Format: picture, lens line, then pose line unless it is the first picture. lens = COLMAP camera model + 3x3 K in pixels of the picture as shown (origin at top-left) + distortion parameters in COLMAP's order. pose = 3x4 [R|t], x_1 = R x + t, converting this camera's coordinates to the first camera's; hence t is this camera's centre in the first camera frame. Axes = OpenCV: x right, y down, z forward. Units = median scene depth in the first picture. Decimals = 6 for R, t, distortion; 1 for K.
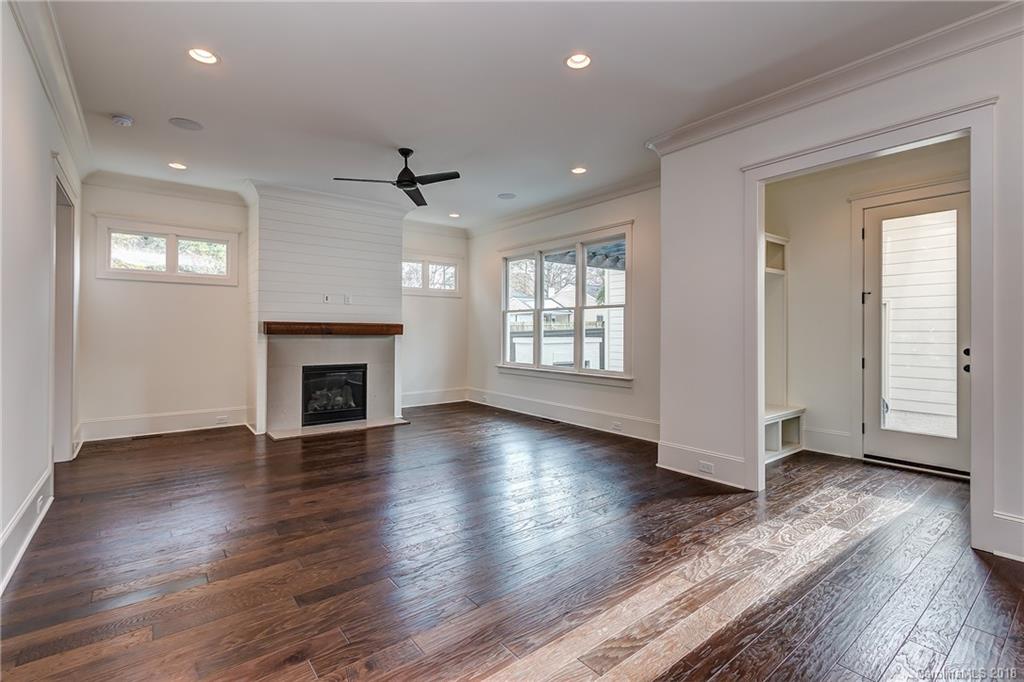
lens RADIAL K [[469.9, 0, 507.6], [0, 469.9, 333.0], [0, 0, 1]] dist [0.008438, -0.001176]
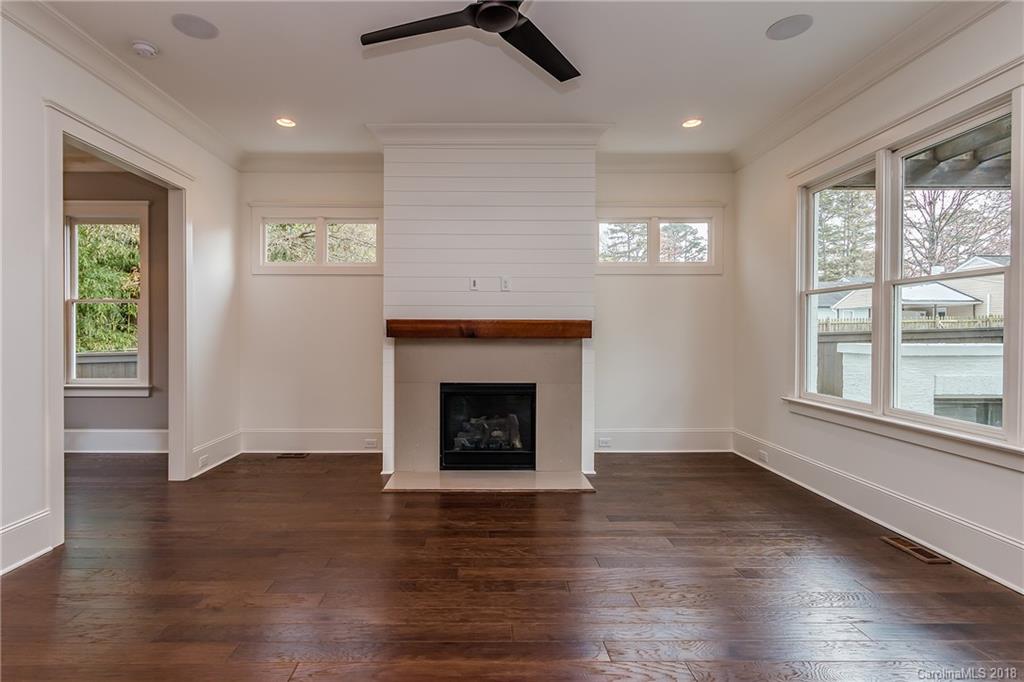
lens RADIAL K [[469.9, 0, 507.8], [0, 469.9, 337.0], [0, 0, 1]] dist [0.008438, -0.001176]
pose [[0.798472, 0.004785, -0.602013, 0.053066], [0.000025, 0.999968, 0.007981, -0.002615], [0.602032, -0.006388, 0.798446, 0.467790]]
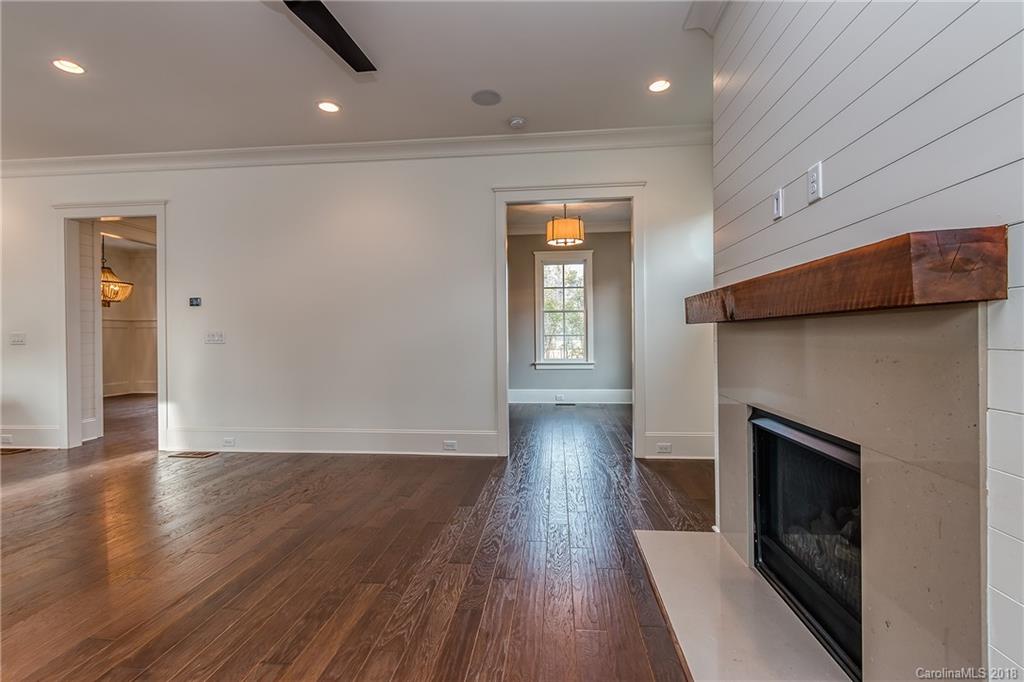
lens RADIAL K [[469.9, 0, 502.6], [0, 469.9, 337.7], [0, 0, 1]] dist [0.008438, -0.001176]
pose [[-0.706308, 0.005903, -0.707880, -0.029751], [0.008693, 0.999962, -0.000335, 0.013536], [0.707851, -0.006390, -0.706333, 1.031374]]
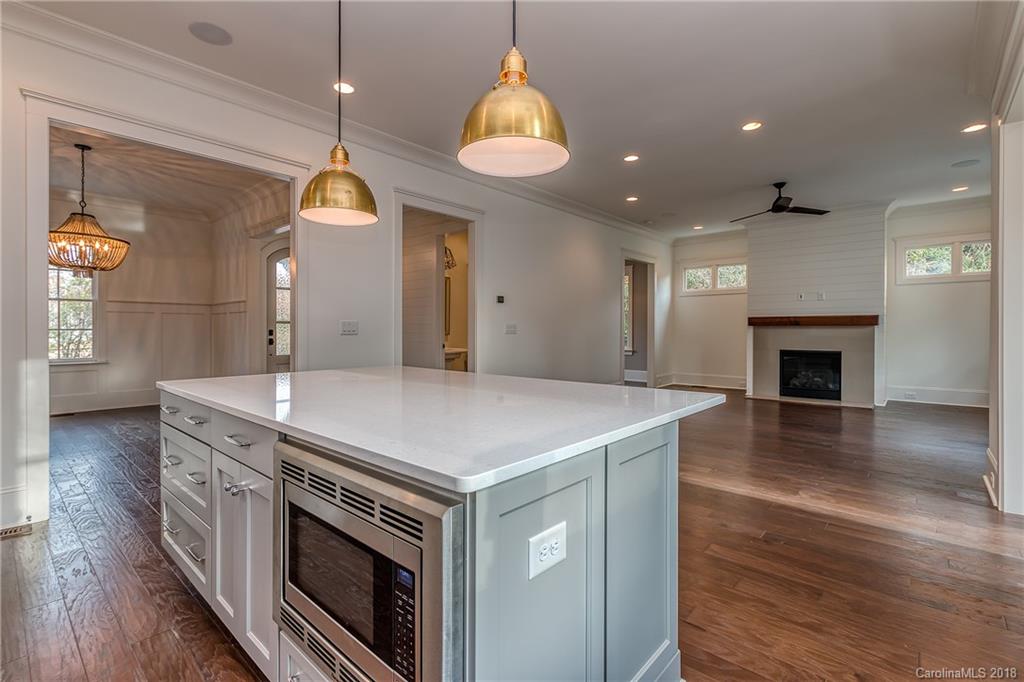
lens RADIAL K [[469.9, 0, 506.4], [0, 469.9, 331.7], [0, 0, 1]] dist [0.008438, -0.001176]
pose [[0.176430, -0.001335, -0.984312, 0.664749], [0.004797, 0.999988, -0.000497, 0.015210], [0.984302, -0.004634, 0.176434, 0.014818]]
